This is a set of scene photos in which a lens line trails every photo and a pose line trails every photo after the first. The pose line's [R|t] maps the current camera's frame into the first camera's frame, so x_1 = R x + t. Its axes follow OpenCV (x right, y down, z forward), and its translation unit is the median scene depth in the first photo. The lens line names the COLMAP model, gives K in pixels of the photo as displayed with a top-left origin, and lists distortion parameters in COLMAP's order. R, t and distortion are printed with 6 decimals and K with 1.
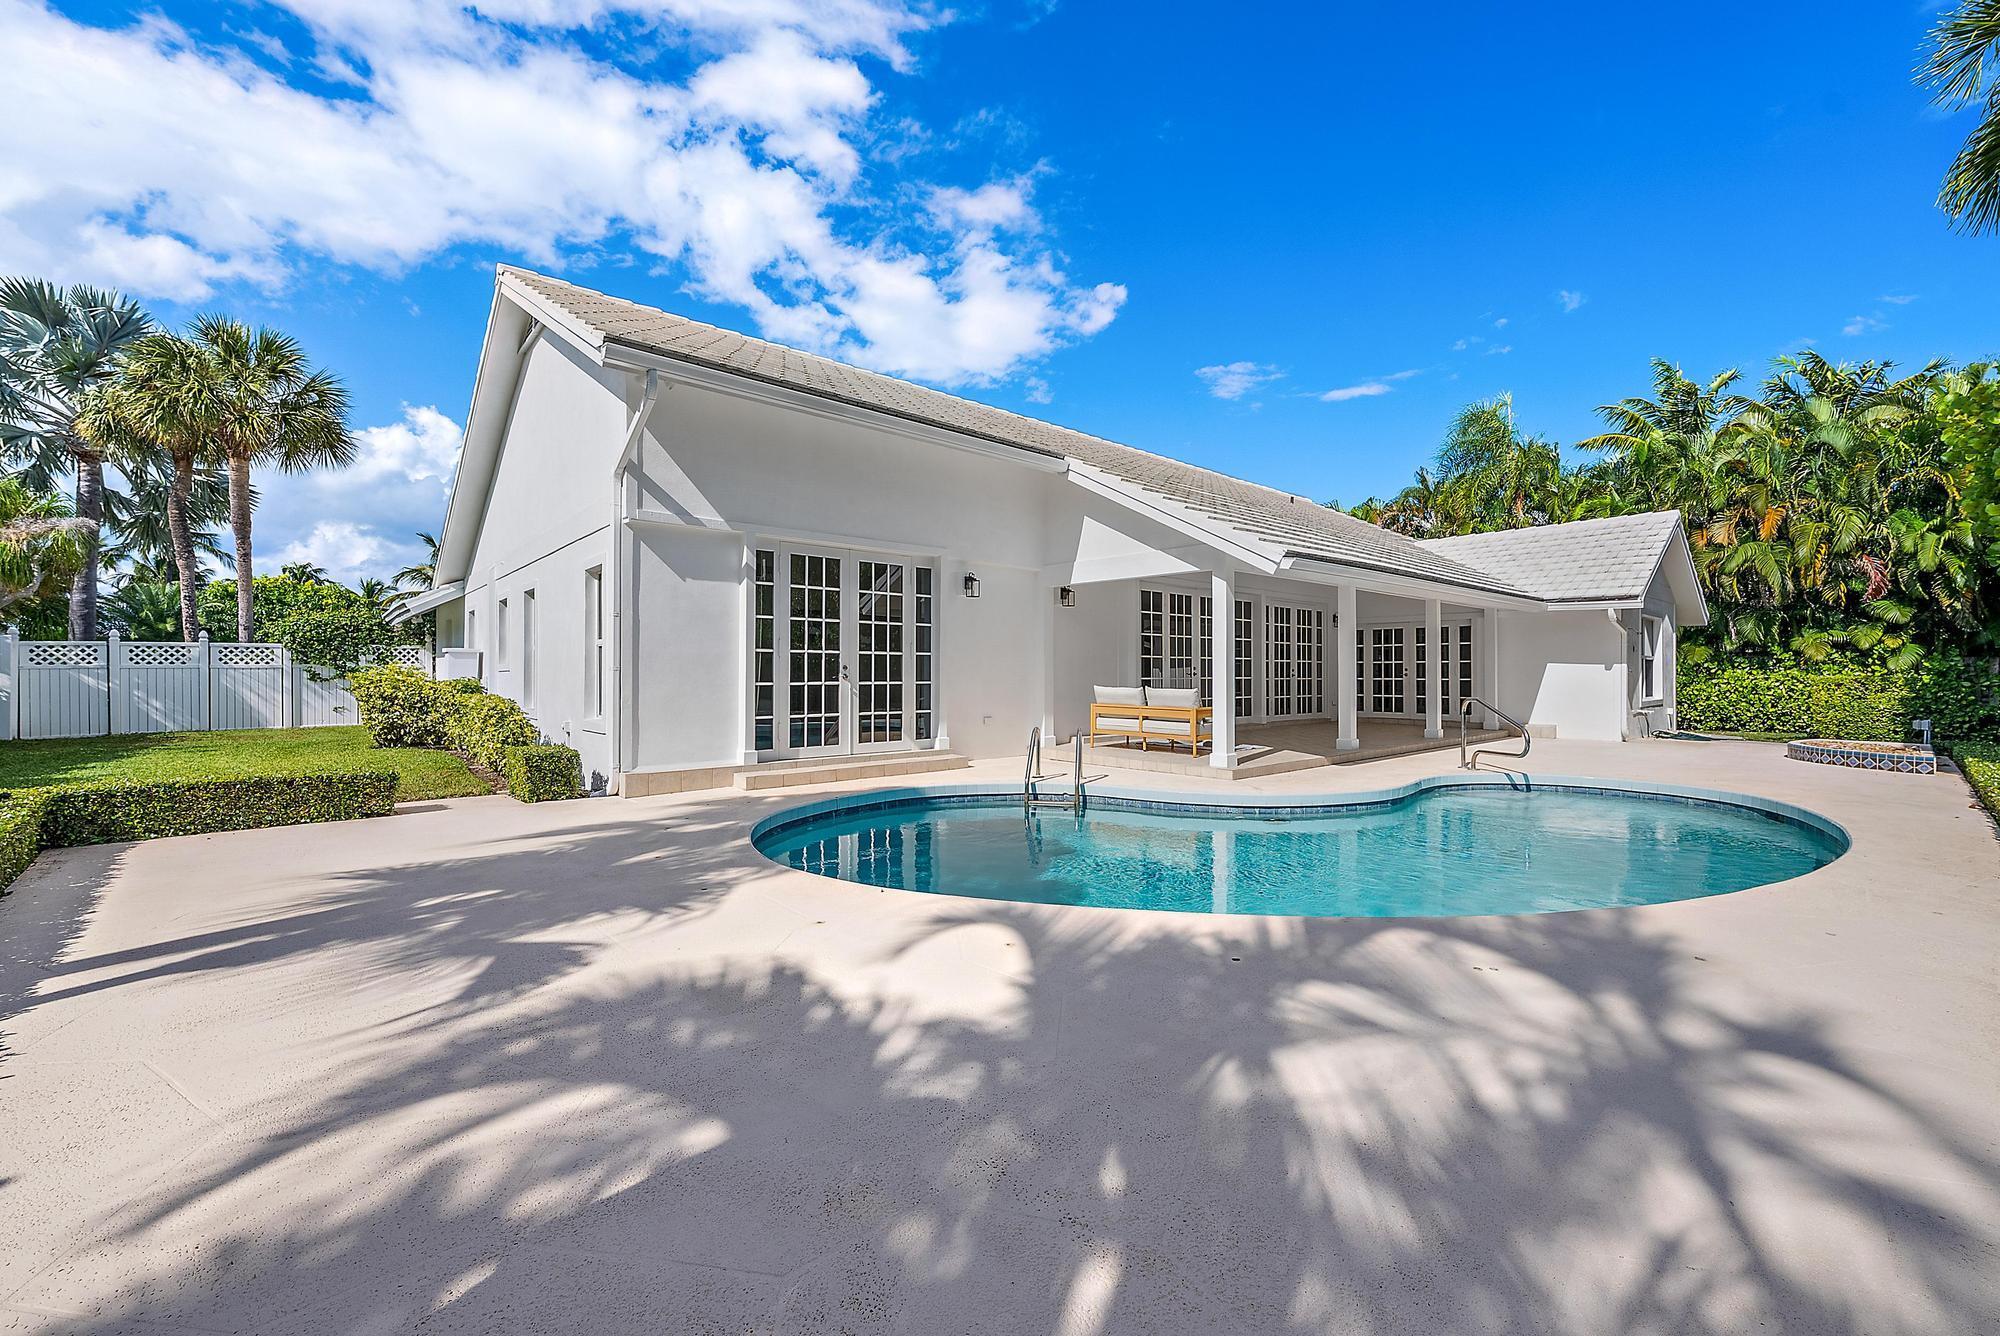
lens RADIAL K [[792.4, 0, 1021.0], [0, 792.4, 664.9], [0, 0, 1]] dist [-0.000264, 0.000010]
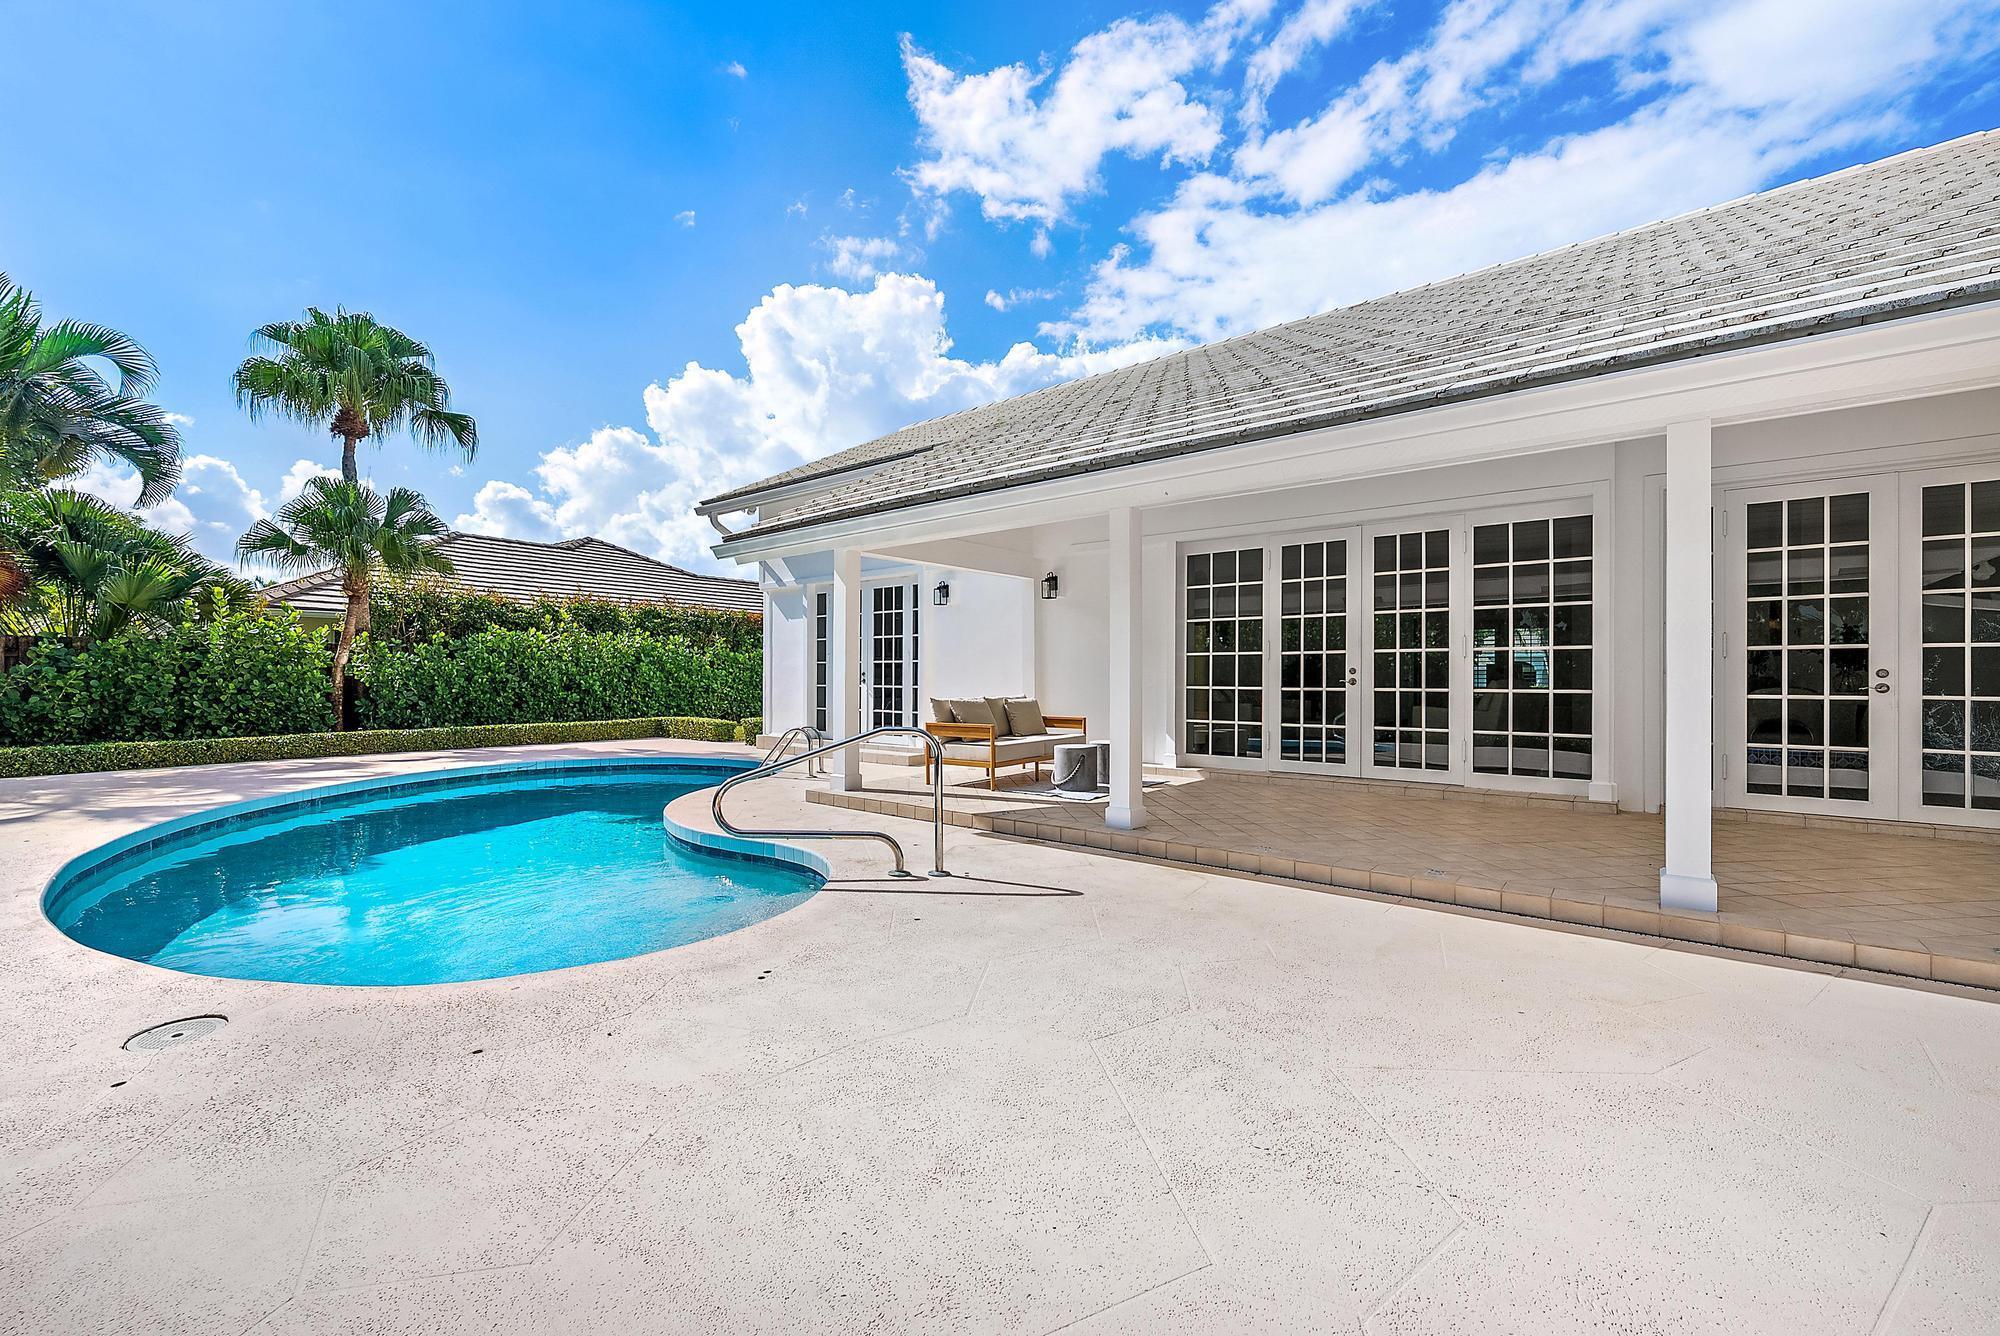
lens RADIAL K [[817.0, 0, 996.5], [0, 817.0, 649.9], [0, 0, 1]] dist [0.000140, 0.000019]
pose [[0.165035, -0.032978, -0.985736, 0.745125], [0.012104, 0.999433, -0.031410, 0.005539], [0.986213, -0.006748, 0.165340, 0.662492]]
